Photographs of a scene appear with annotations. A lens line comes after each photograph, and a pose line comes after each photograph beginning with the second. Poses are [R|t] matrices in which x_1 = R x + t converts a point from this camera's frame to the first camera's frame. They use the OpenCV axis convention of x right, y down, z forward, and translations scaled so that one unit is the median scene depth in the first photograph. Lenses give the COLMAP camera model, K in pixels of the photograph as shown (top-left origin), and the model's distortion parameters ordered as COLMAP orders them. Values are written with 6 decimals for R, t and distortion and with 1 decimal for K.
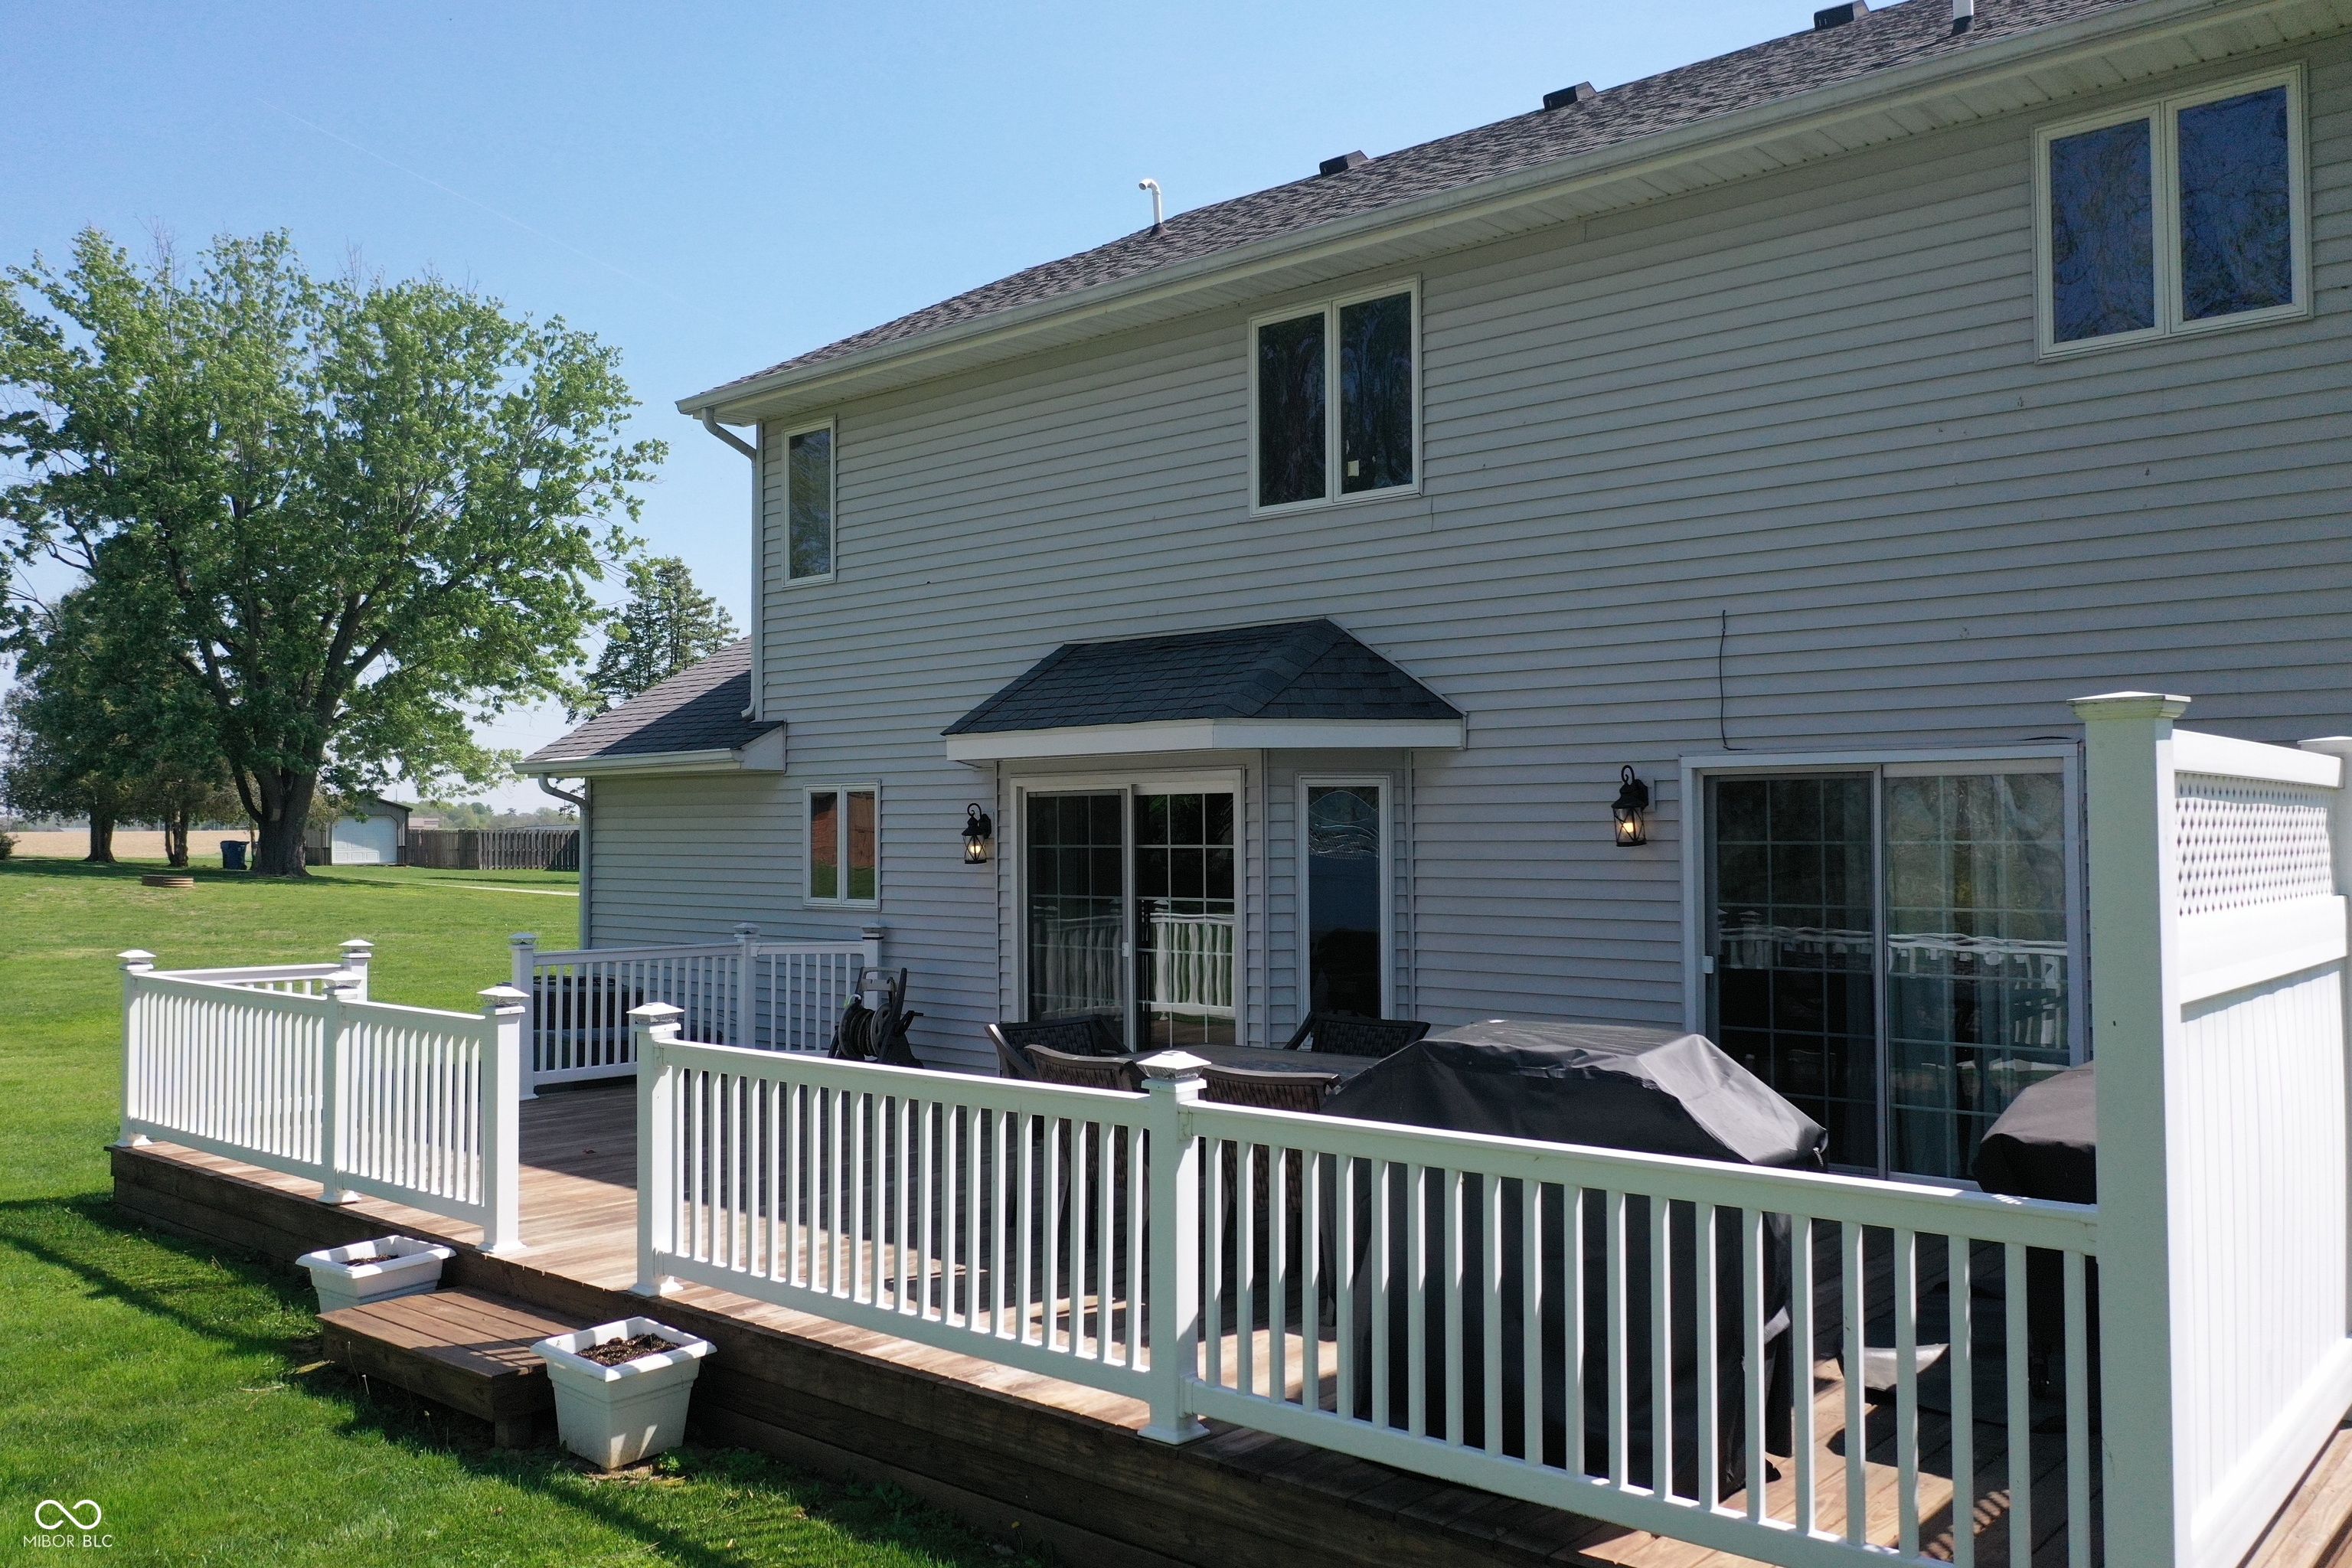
lens RADIAL K [[1867.7, 0, 1173.7], [0, 1867.7, 781.1], [0, 0, 1]] dist [0.001382, -0.000102]
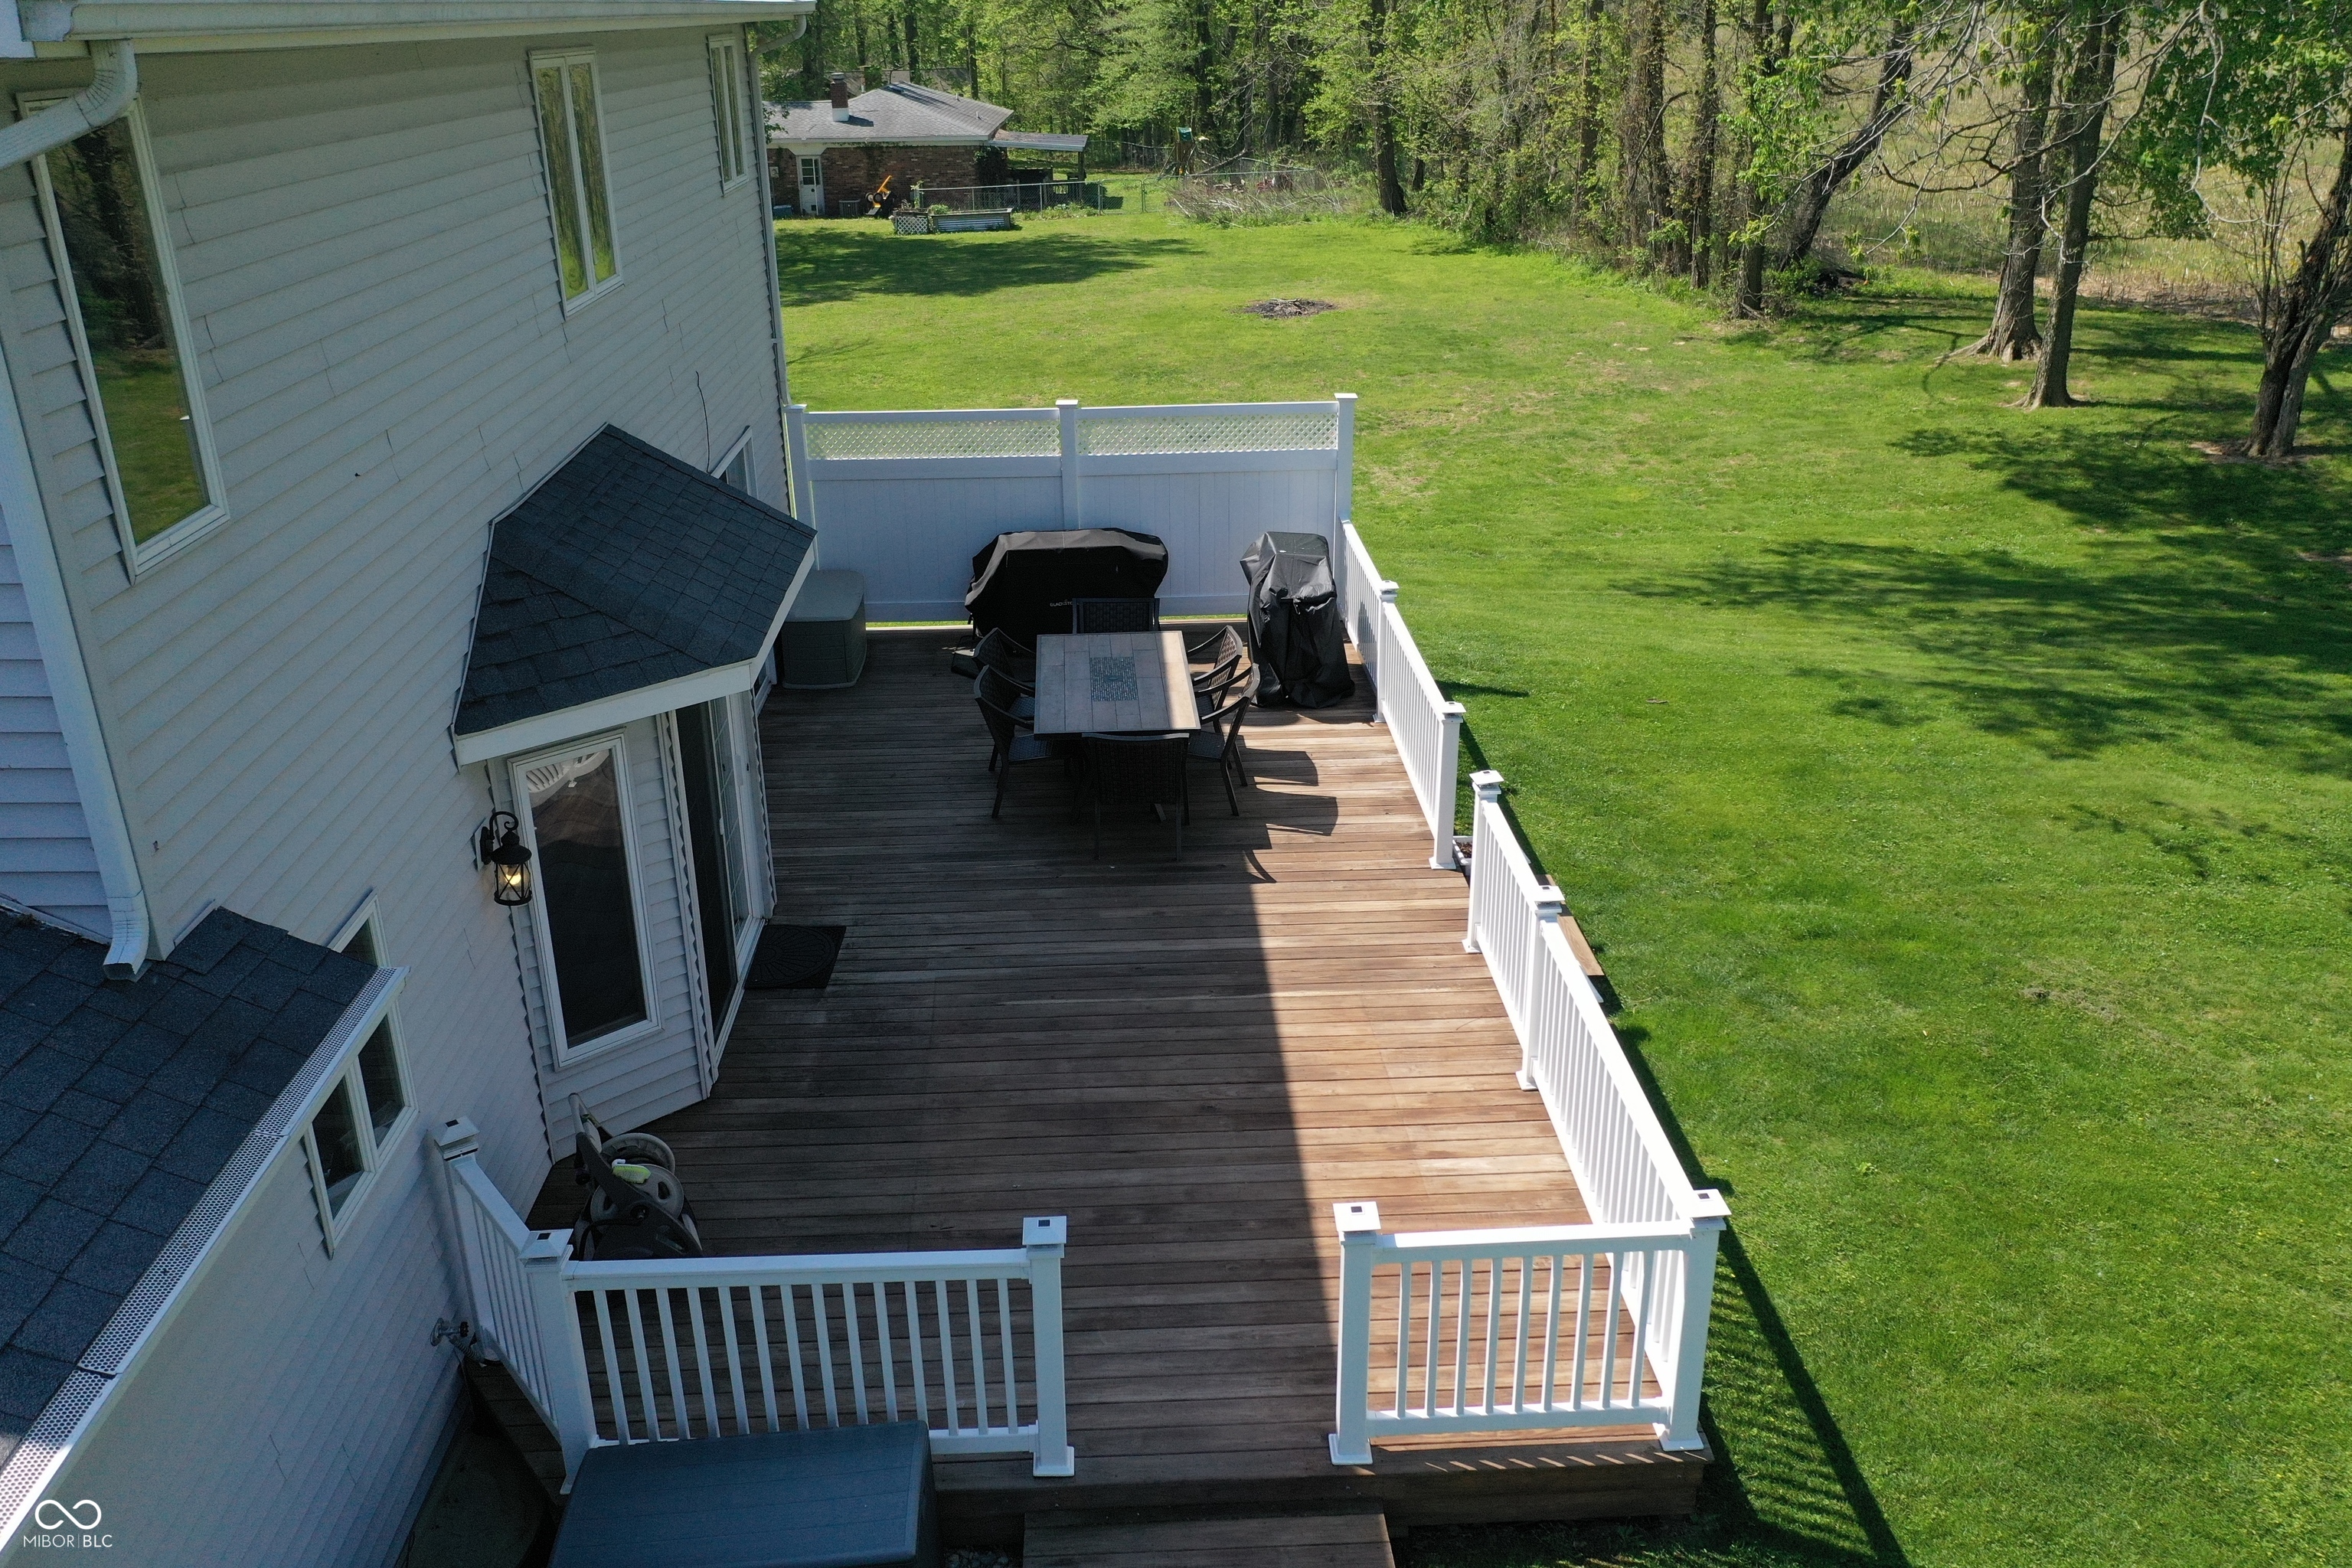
lens RADIAL K [[1867.7, 0, 1173.7], [0, 1867.7, 781.1], [0, 0, 1]] dist [0.001382, -0.000102]
pose [[-0.689915, -0.266147, 0.673189, -0.825052], [-0.006128, 0.932074, 0.362217, -0.273365], [-0.723865, 0.245774, -0.644682, 1.511828]]
